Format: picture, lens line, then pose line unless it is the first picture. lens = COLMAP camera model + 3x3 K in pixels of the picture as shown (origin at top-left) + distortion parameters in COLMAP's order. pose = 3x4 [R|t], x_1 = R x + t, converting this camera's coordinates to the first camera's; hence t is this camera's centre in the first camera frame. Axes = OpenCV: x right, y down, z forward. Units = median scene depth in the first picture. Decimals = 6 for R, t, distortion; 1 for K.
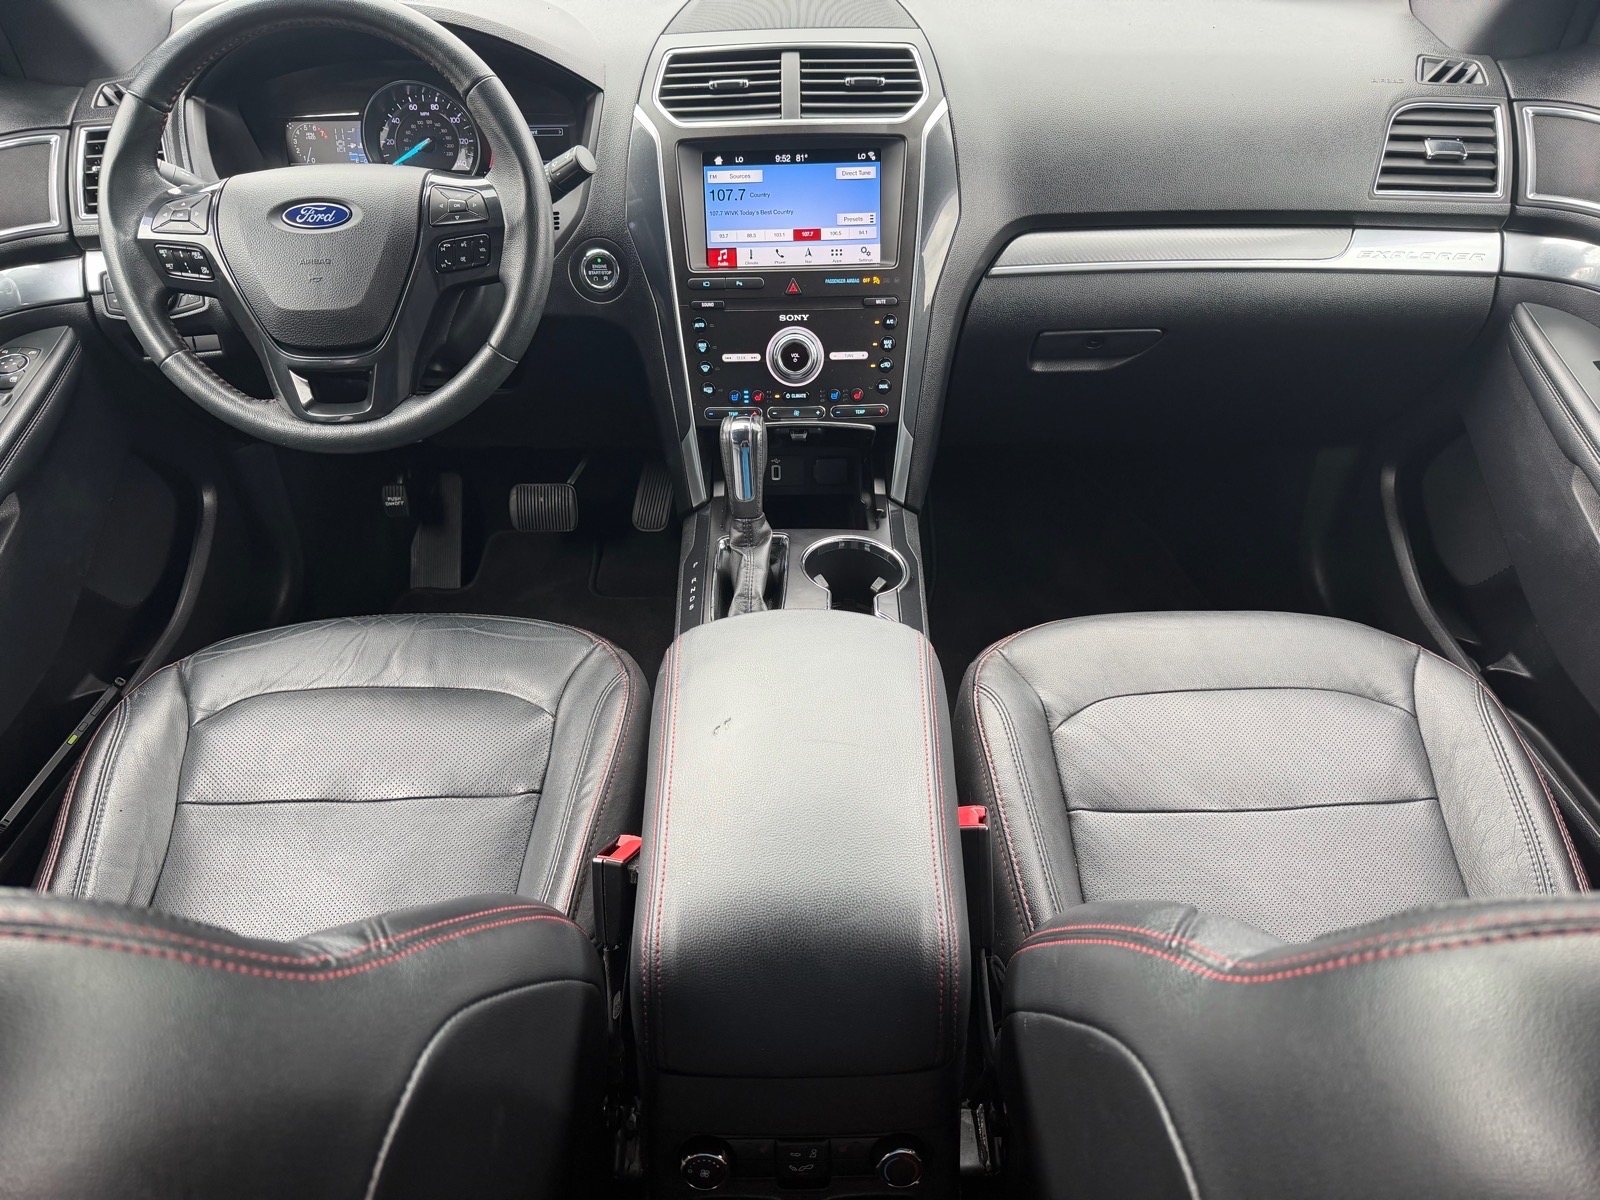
lens RADIAL K [[1161.7, 0, 810.2], [0, 1161.7, 644.9], [0, 0, 1]] dist [0.032544, -0.041570]
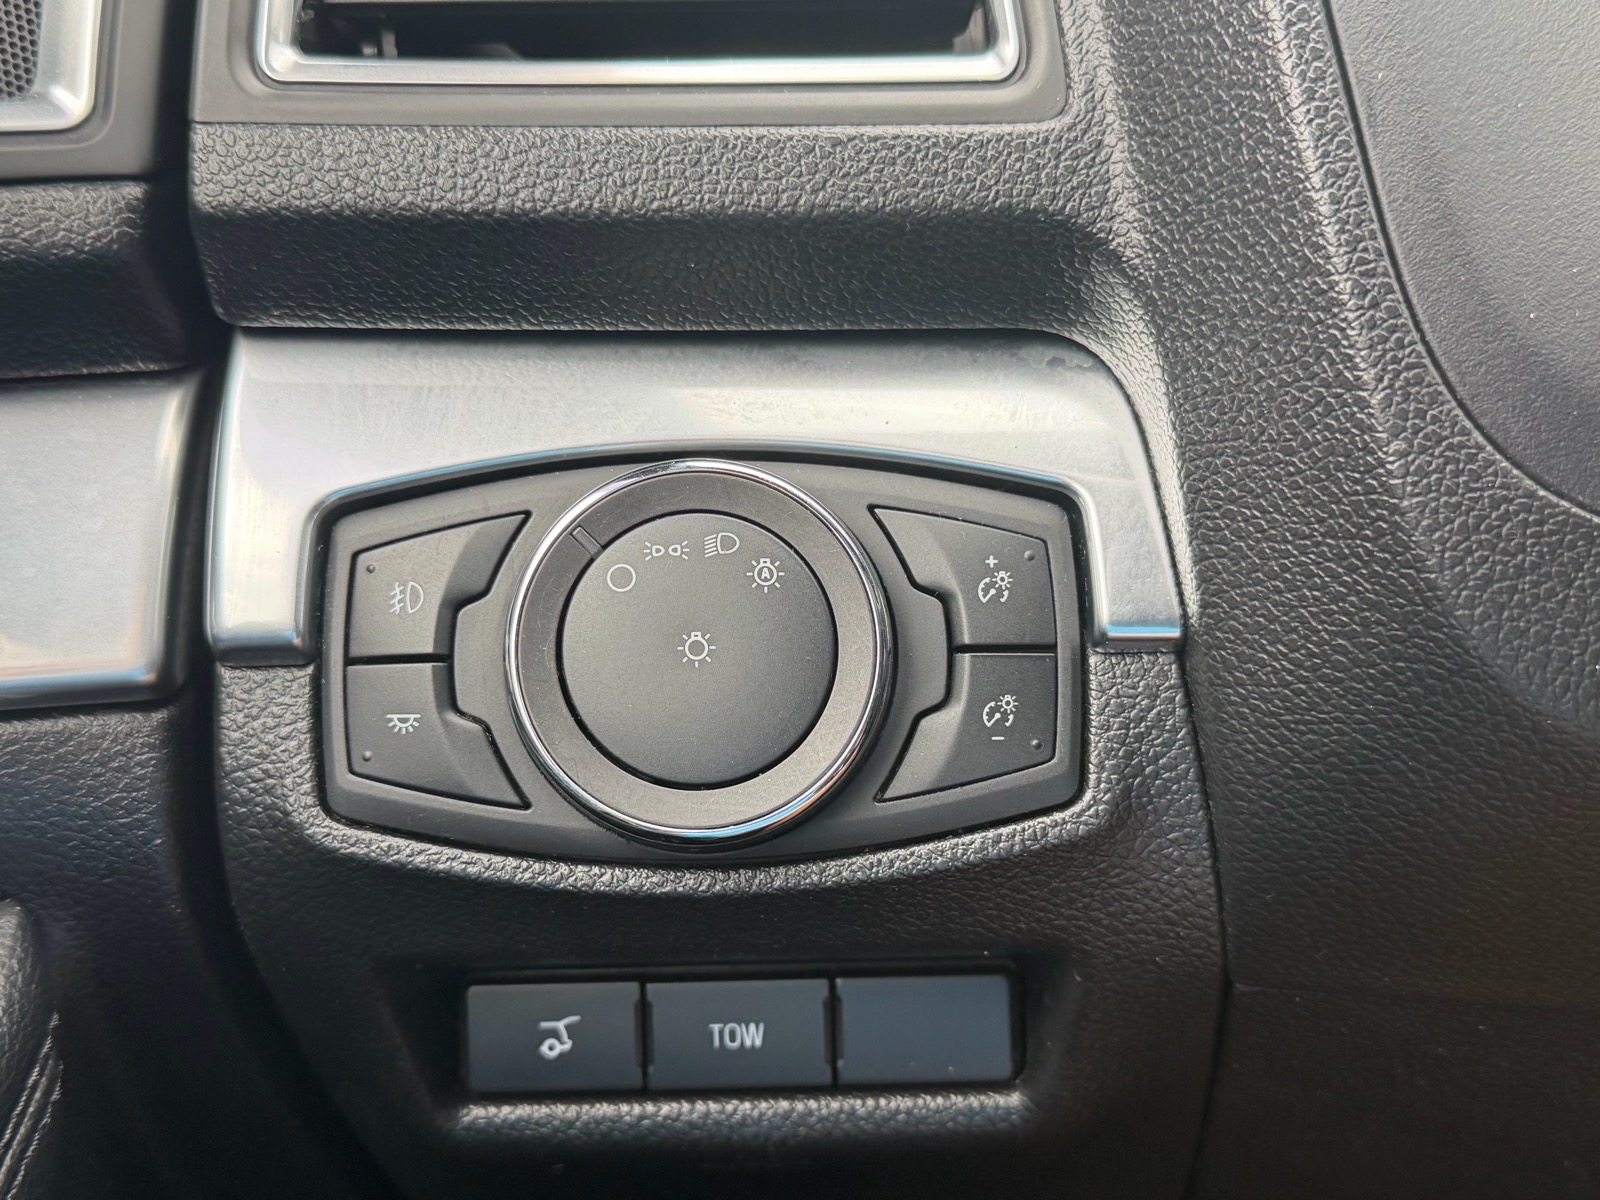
lens RADIAL K [[1886.1, 0, 791.5], [0, 1886.1, 606.9], [0, 0, 1]] dist [0.114466, 0.000000]
pose [[0.995007, 0.056032, -0.082592, -0.548004], [-0.076522, 0.959564, -0.270890, -0.259645], [0.064073, 0.275857, 0.959061, 0.821671]]
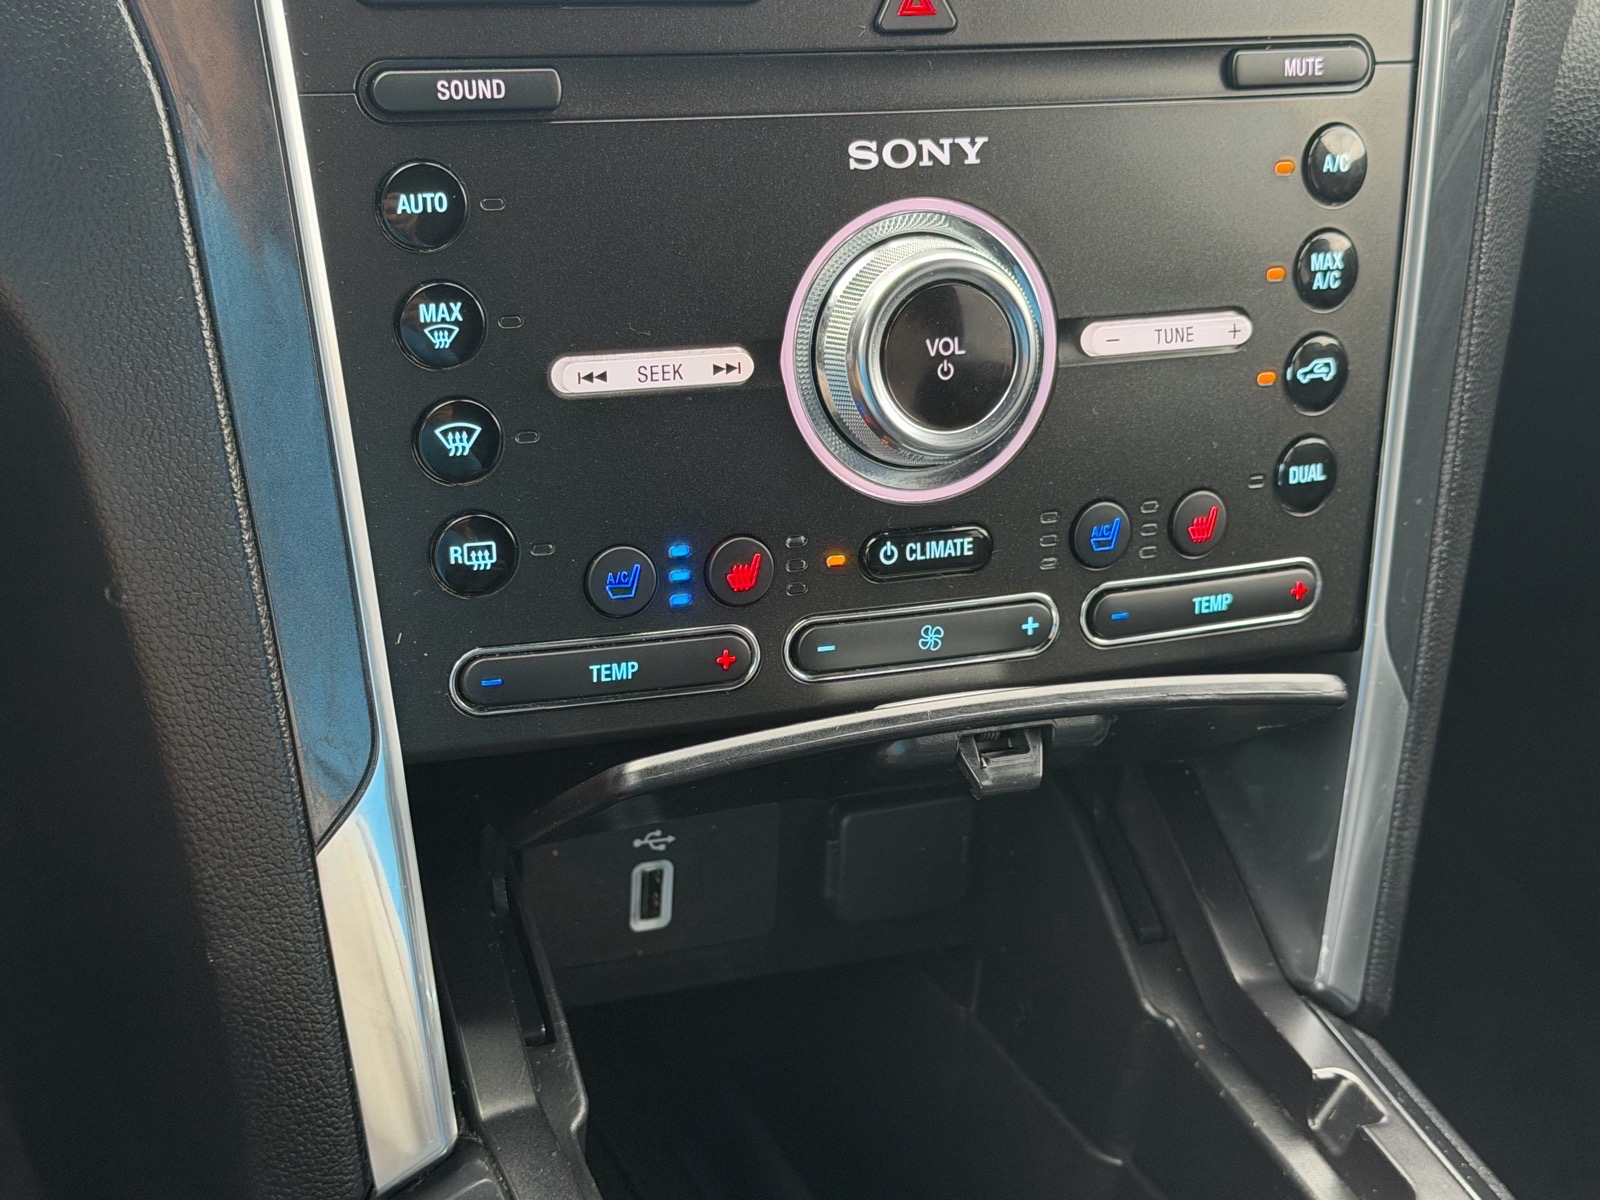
lens RADIAL K [[2698.0, 0, 801.9], [0, 2698.0, 590.5], [0, 0, 1]] dist [0.144336, 0.000000]
pose [[0.917687, -0.079863, 0.389196, -0.207865], [0.123974, 0.988238, -0.089535, -0.172928], [-0.377467, 0.130415, 0.916793, 0.609682]]
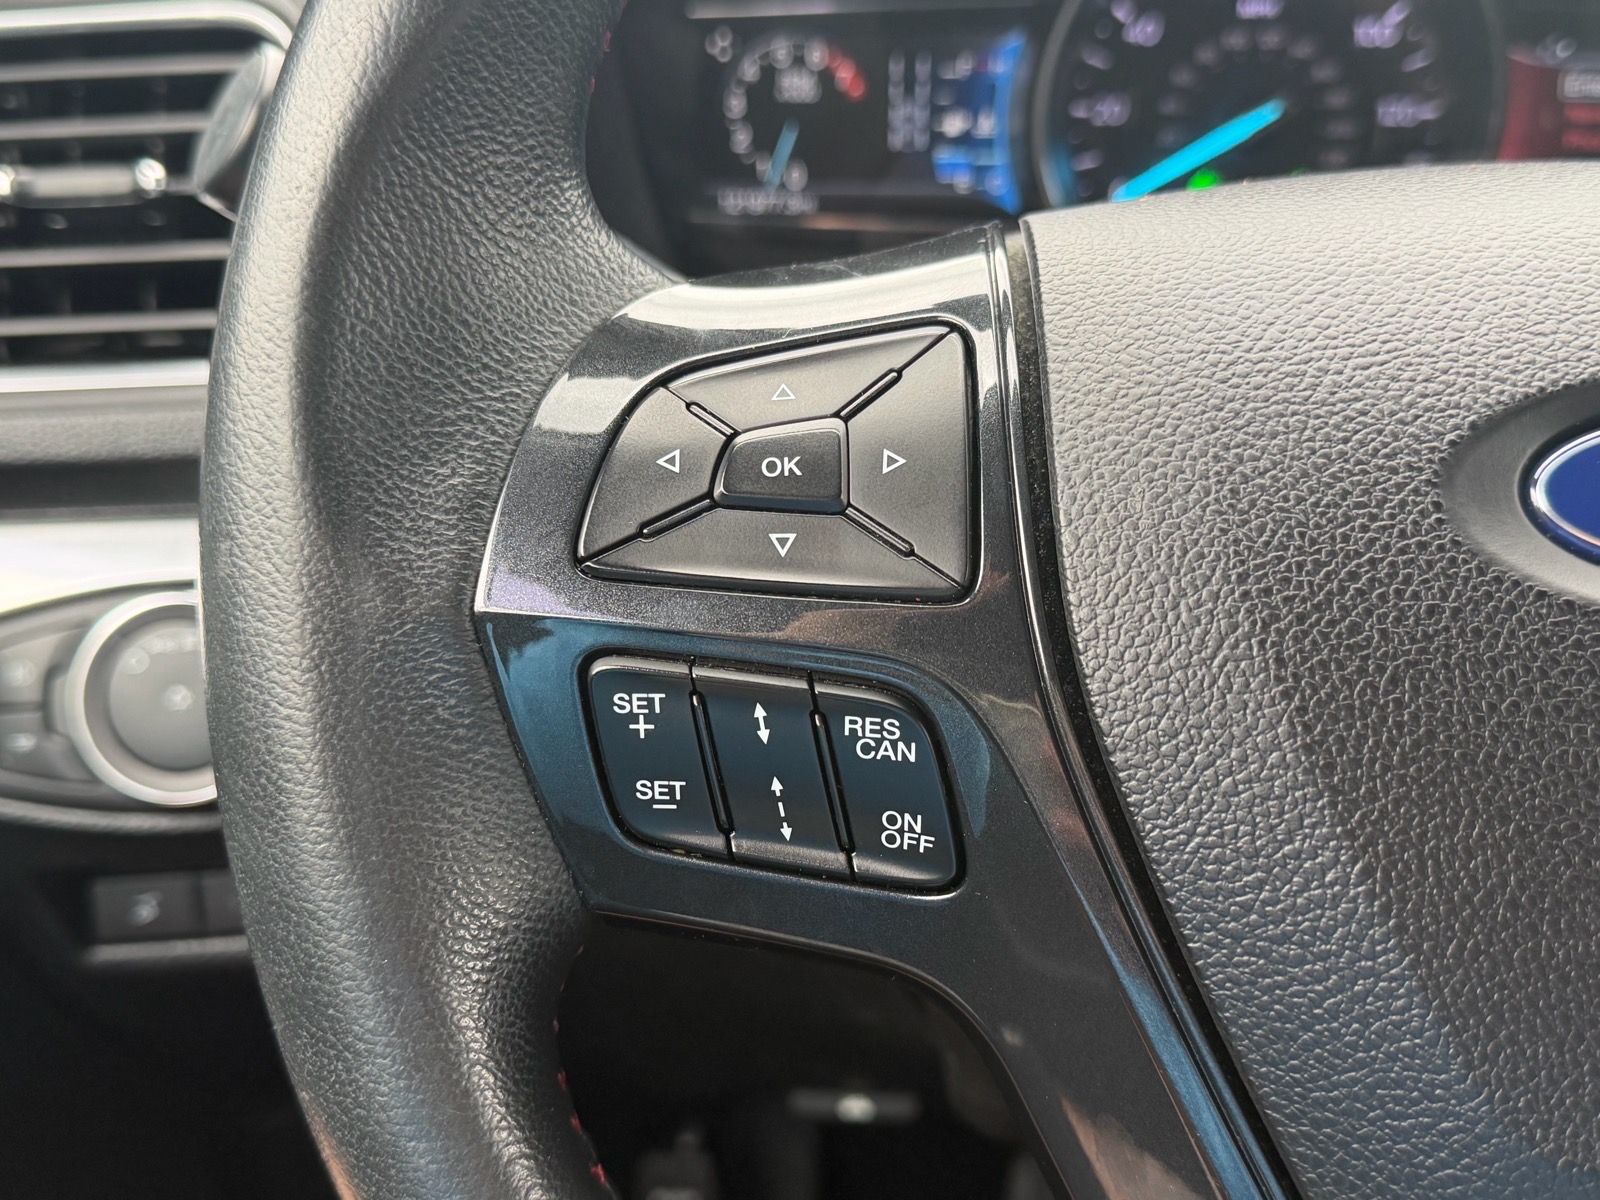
lens RADIAL K [[1886.1, 0, 793.4], [0, 1886.1, 612.8], [0, 0, 1]] dist [0.114466, 0.000000]
pose [[0.999728, 0.021062, -0.010021, -0.452859], [-0.022582, 0.981565, -0.189788, -0.258285], [0.005839, 0.189963, 0.981774, 0.652553]]
